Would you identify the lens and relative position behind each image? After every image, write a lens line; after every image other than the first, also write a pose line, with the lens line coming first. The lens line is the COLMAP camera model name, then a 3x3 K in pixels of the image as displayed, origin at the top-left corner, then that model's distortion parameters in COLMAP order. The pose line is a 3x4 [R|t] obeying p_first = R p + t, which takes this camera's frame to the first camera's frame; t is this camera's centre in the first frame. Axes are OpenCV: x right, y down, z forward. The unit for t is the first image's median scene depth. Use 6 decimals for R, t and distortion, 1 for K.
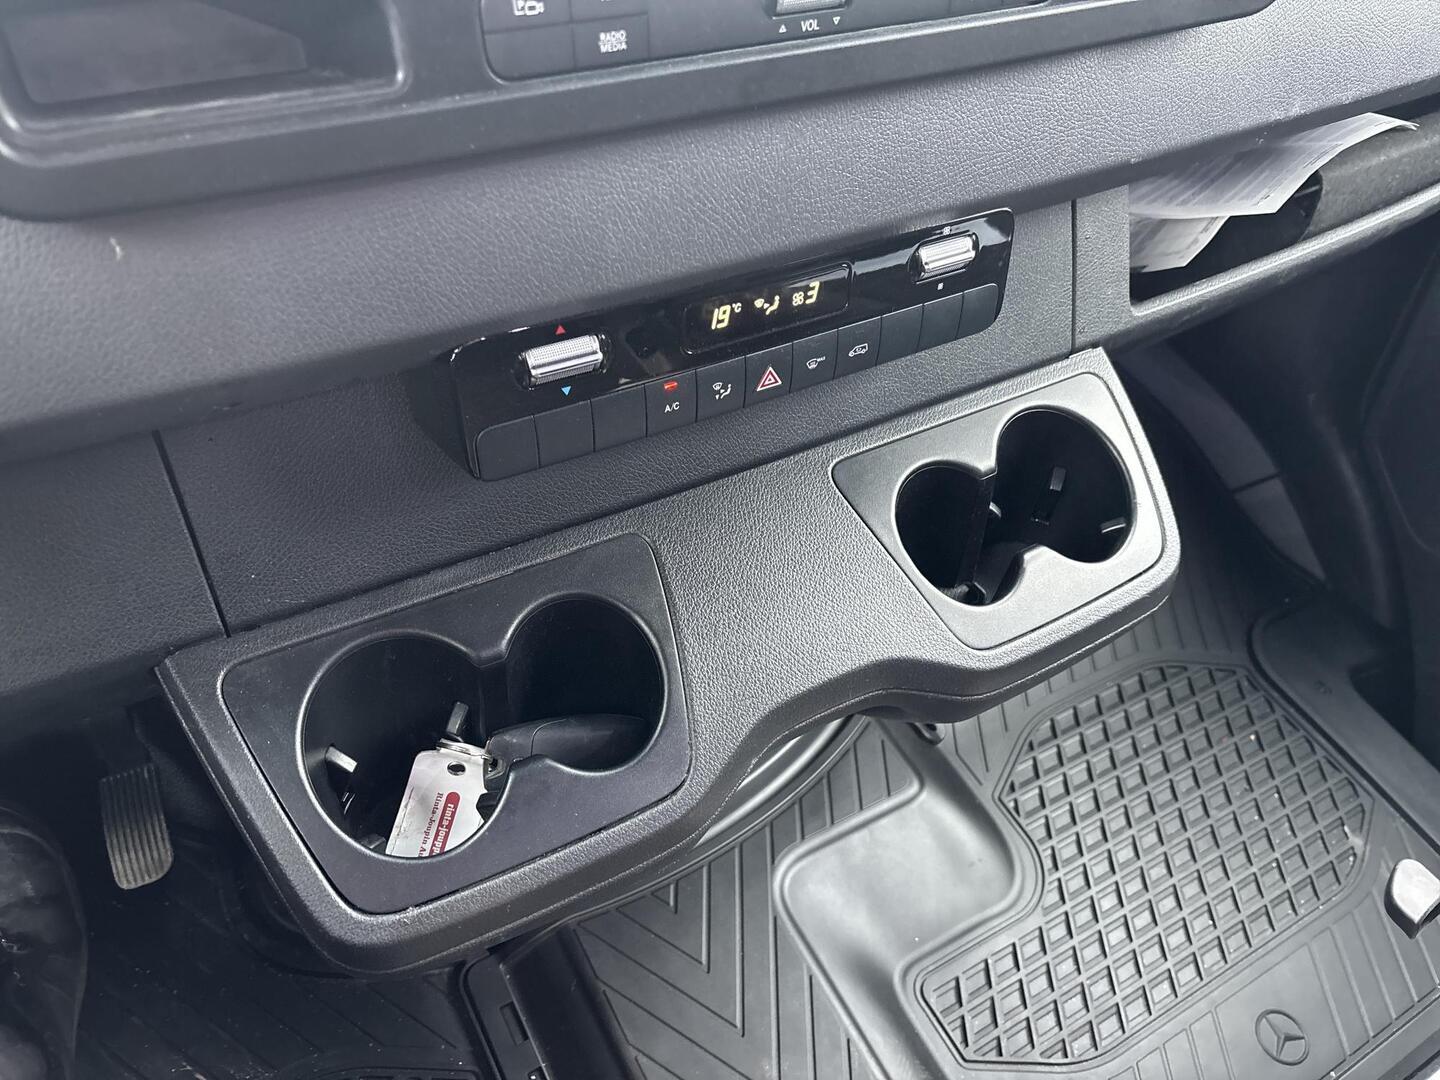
lens RADIAL K [[1091.8, 0, 718.8], [0, 1091.8, 523.2], [0, 0, 1]] dist [0.026679, -0.055905]
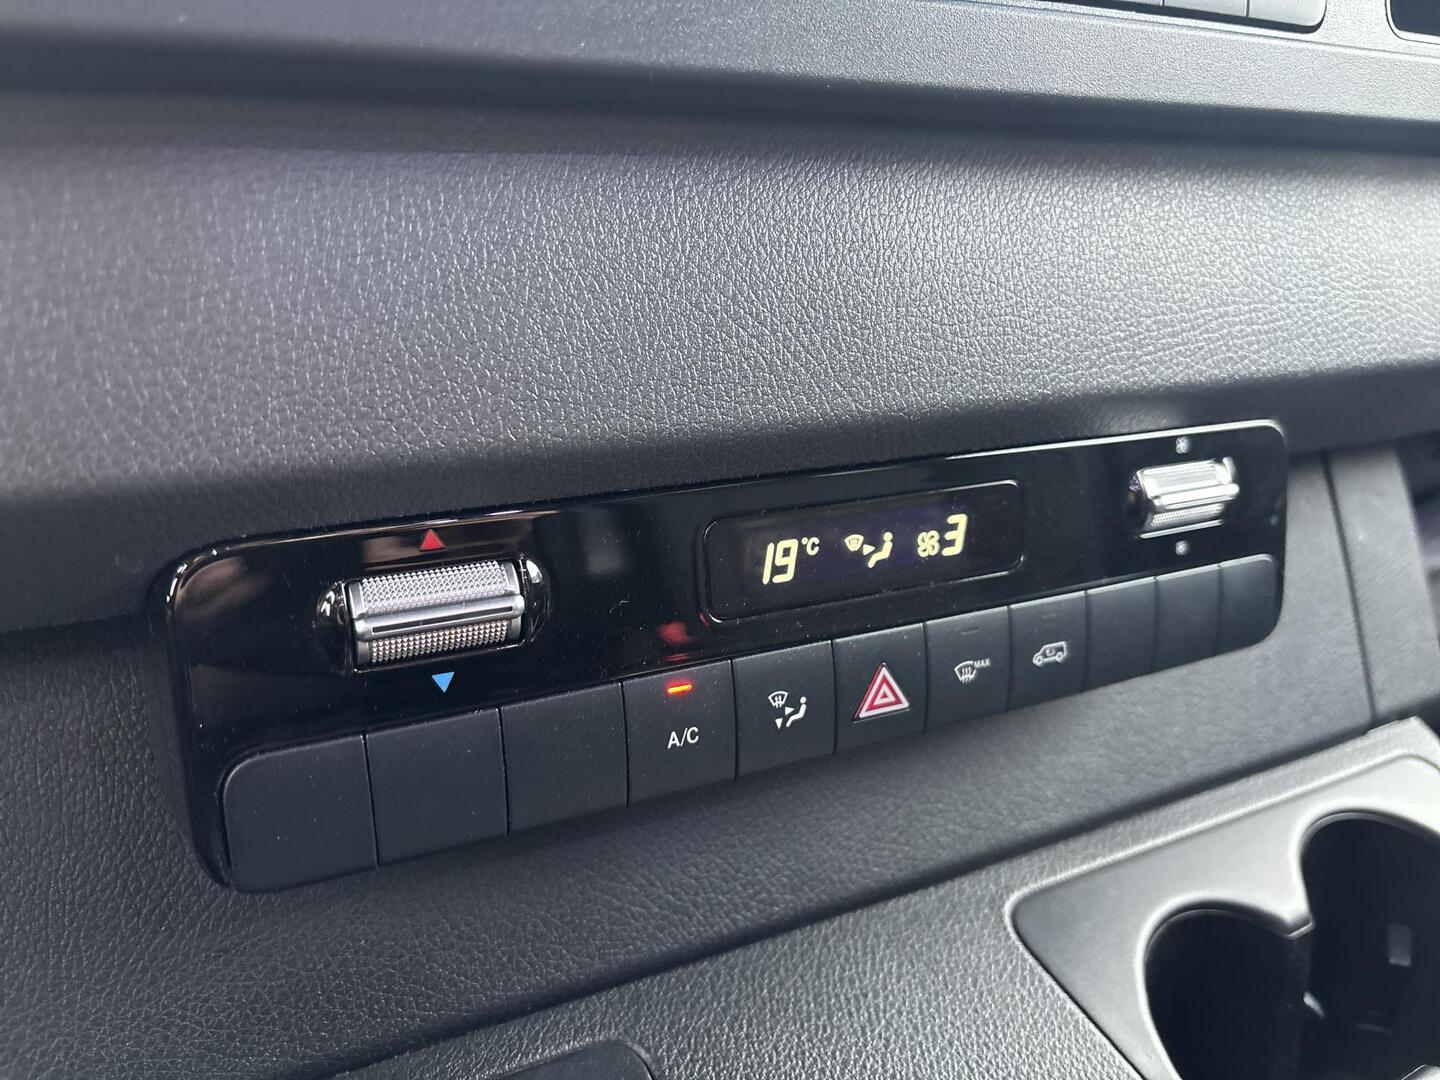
lens RADIAL K [[1097.2, 0, 711.7], [0, 1097.2, 538.6], [0, 0, 1]] dist [0.028193, -0.076467]
pose [[0.996632, -0.037851, -0.072751, 0.007052], [0.001896, 0.897514, -0.440982, 0.024357], [0.081987, 0.439359, 0.894562, 0.493439]]
